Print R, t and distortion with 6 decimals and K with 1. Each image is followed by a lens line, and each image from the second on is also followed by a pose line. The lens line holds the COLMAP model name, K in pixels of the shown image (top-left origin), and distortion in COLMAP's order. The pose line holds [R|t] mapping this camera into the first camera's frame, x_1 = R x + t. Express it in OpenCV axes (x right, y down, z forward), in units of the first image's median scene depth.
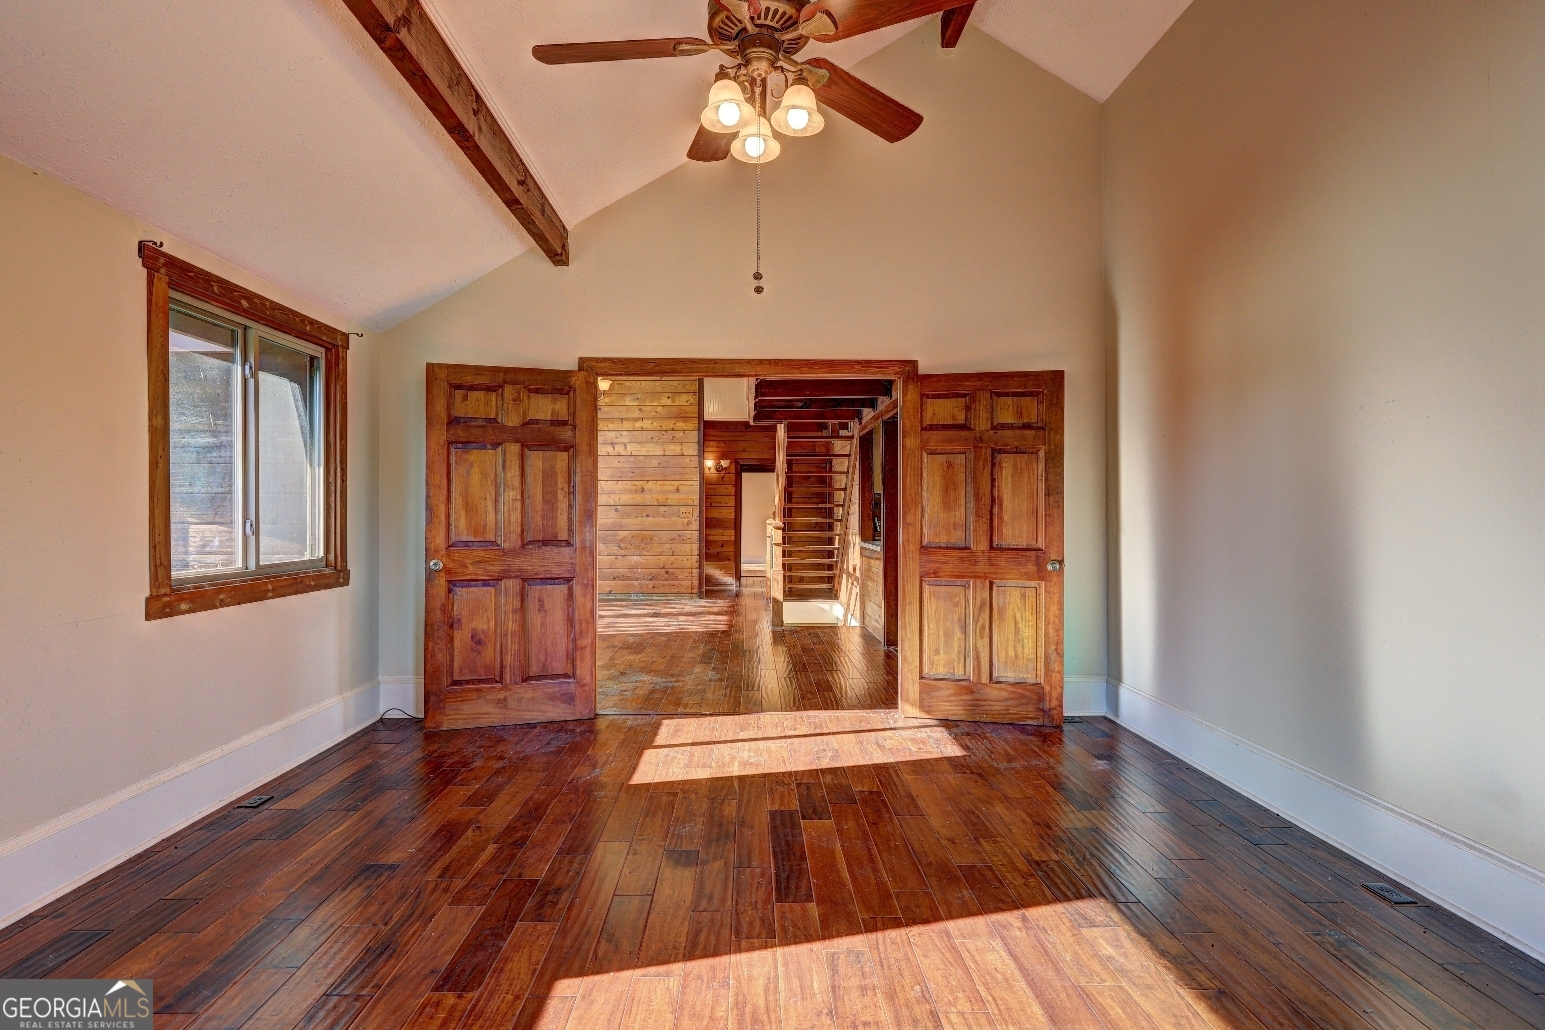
lens RADIAL K [[768.8, 0, 758.9], [0, 768.8, 502.6], [0, 0, 1]] dist [-0.000701, 0.000536]
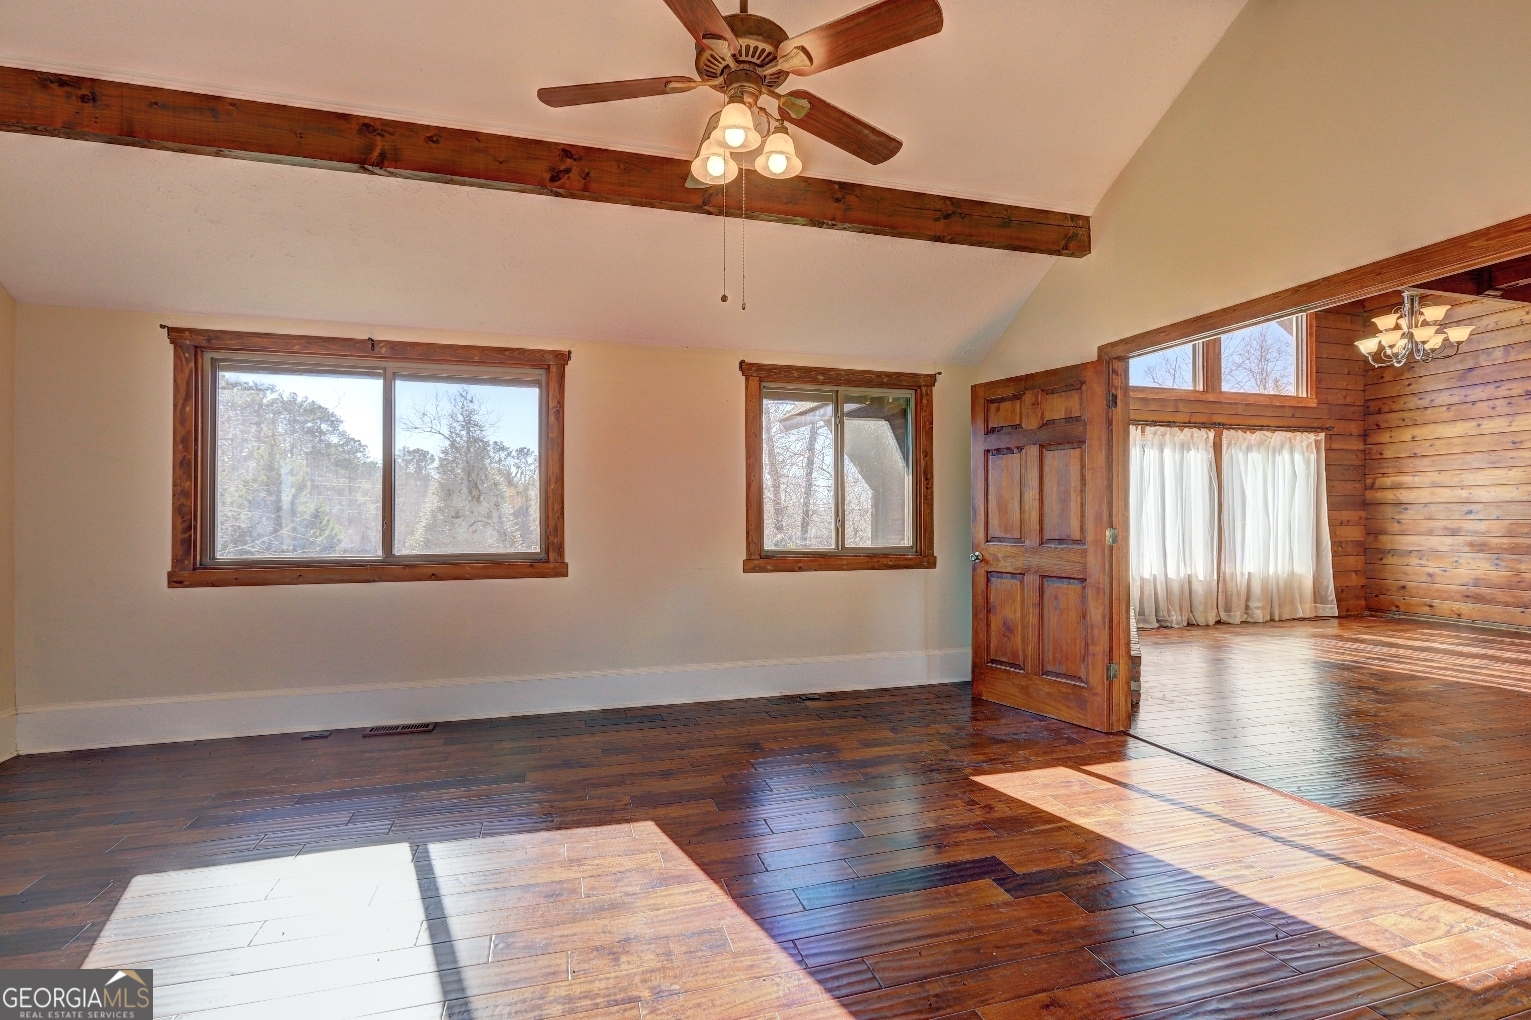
lens RADIAL K [[688.8, 0, 758.5], [0, 688.8, 515.8], [0, 0, 1]] dist [-0.002842, 0.002639]
pose [[0.270097, 0.001336, -0.962832, 0.484590], [0.014721, 0.999876, 0.005517, 0.007645], [0.962721, -0.015664, 0.270044, 0.384515]]
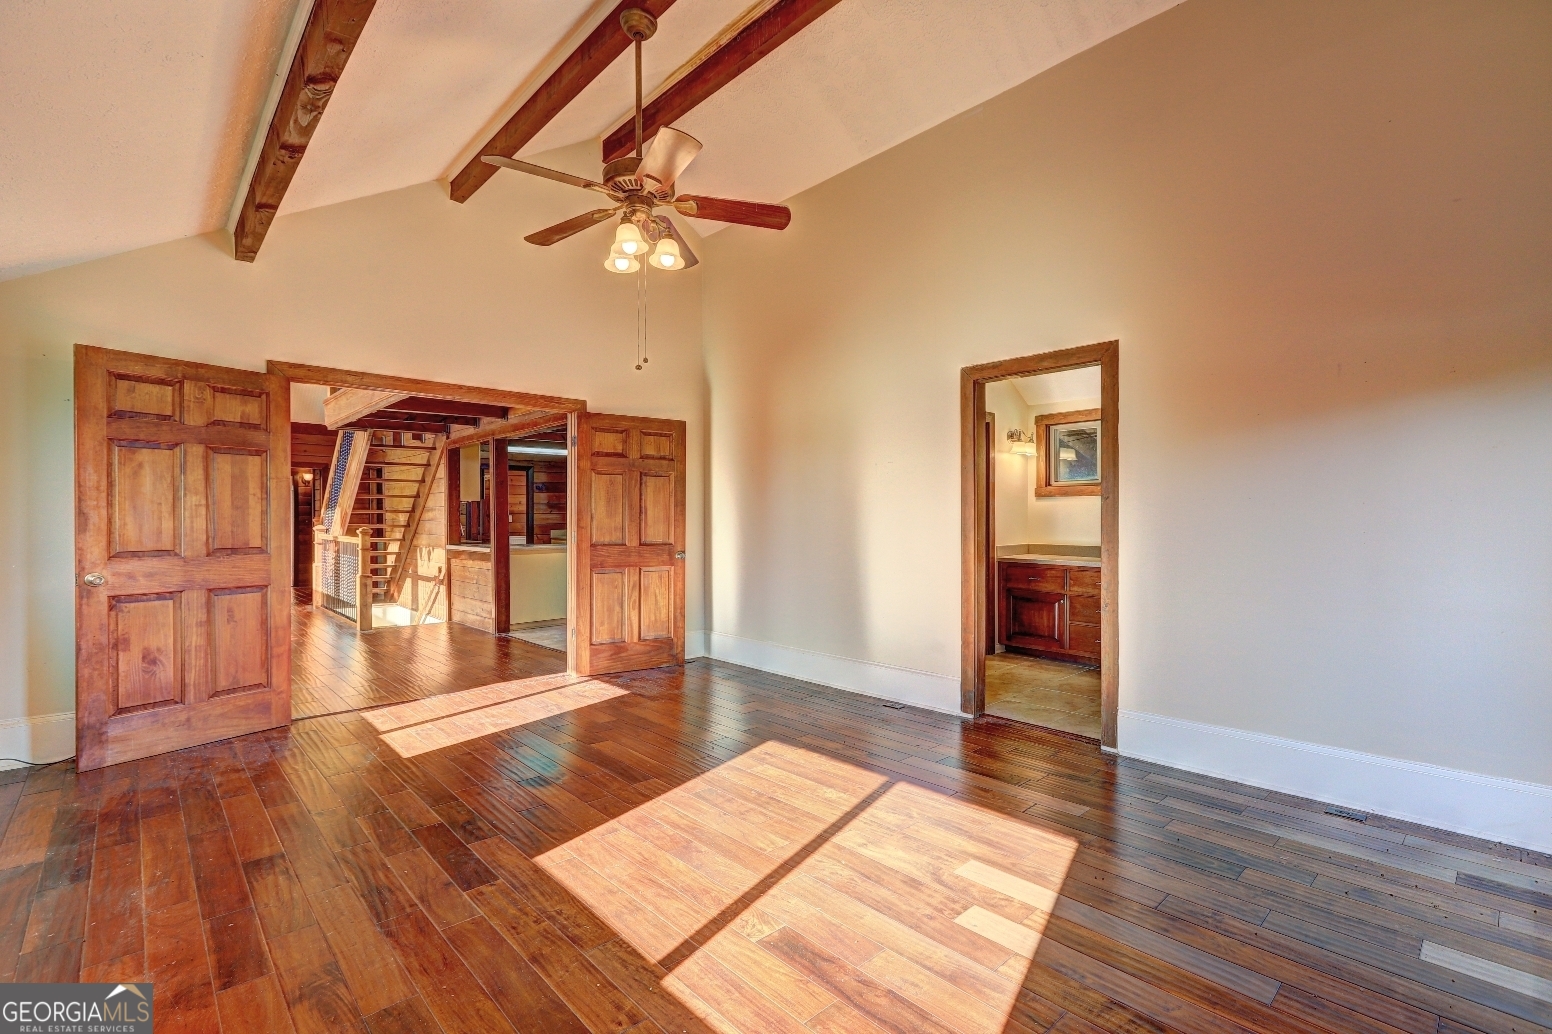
lens RADIAL K [[698.3, 0, 762.3], [0, 698.3, 521.2], [0, 0, 1]] dist [-0.002842, 0.002639]
pose [[0.751407, -0.003633, 0.659829, -0.362283], [-0.007615, 0.999871, 0.014176, -0.001613], [-0.659795, -0.015677, 0.751282, -0.086341]]
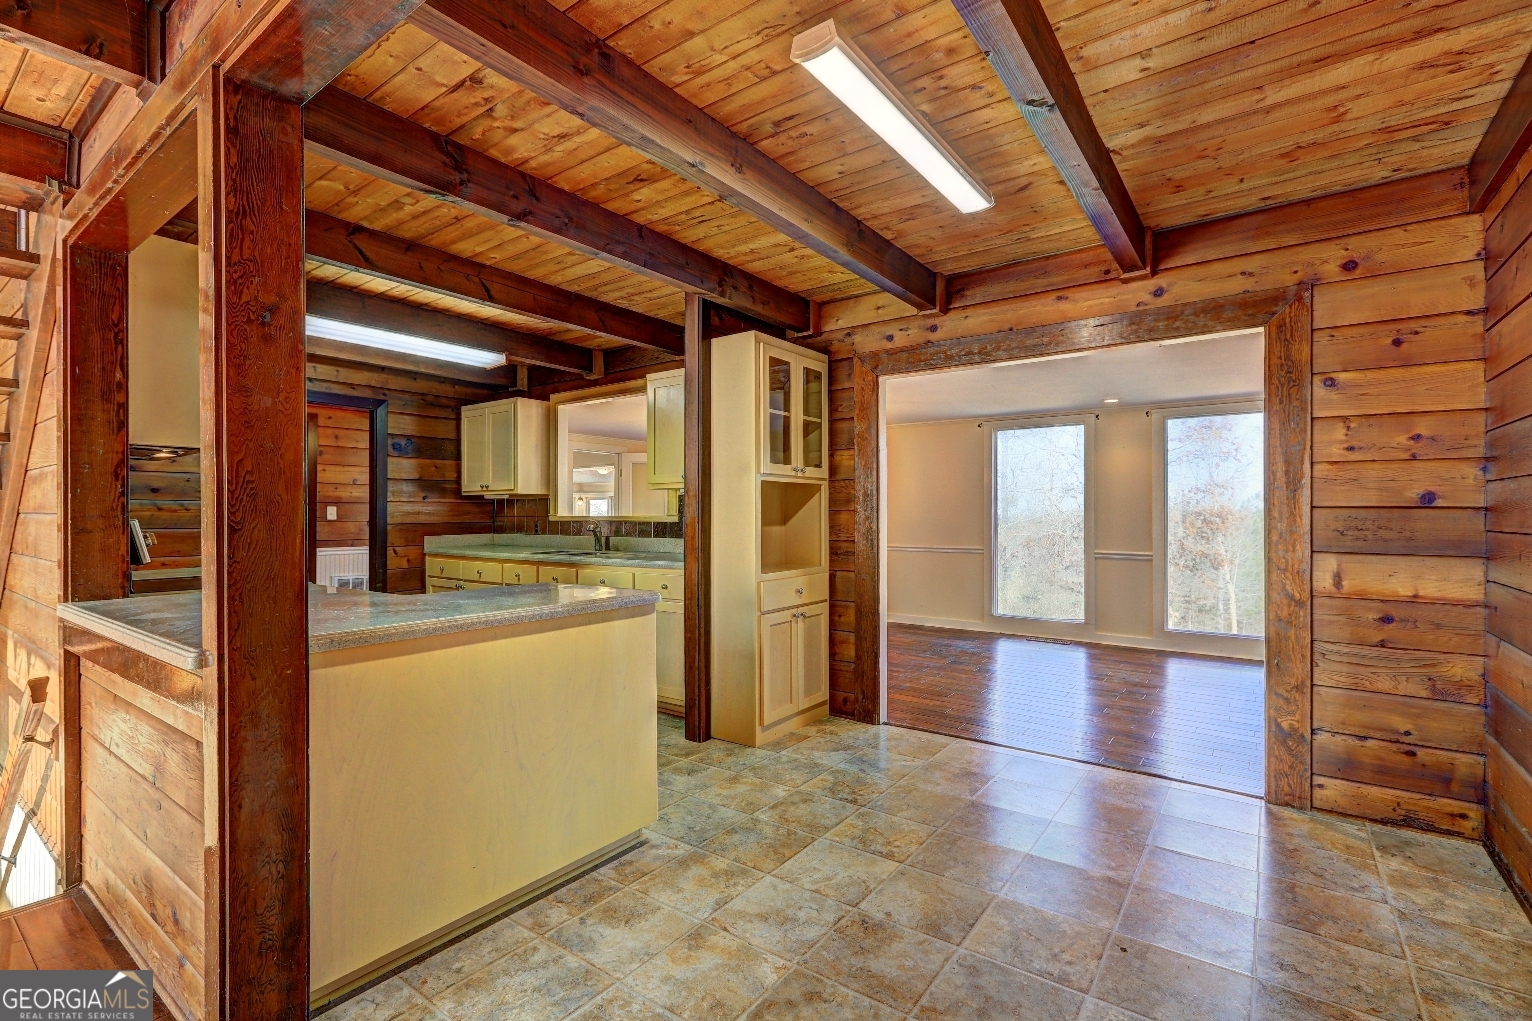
lens RADIAL K [[689.3, 0, 765.2], [0, 689.3, 516.2], [0, 0, 1]] dist [-0.002842, 0.002639]
pose [[0.600138, -0.004609, 0.799883, 0.162701], [-0.003932, 0.999954, 0.008712, 0.028261], [-0.799886, -0.008374, 0.600093, 1.214342]]
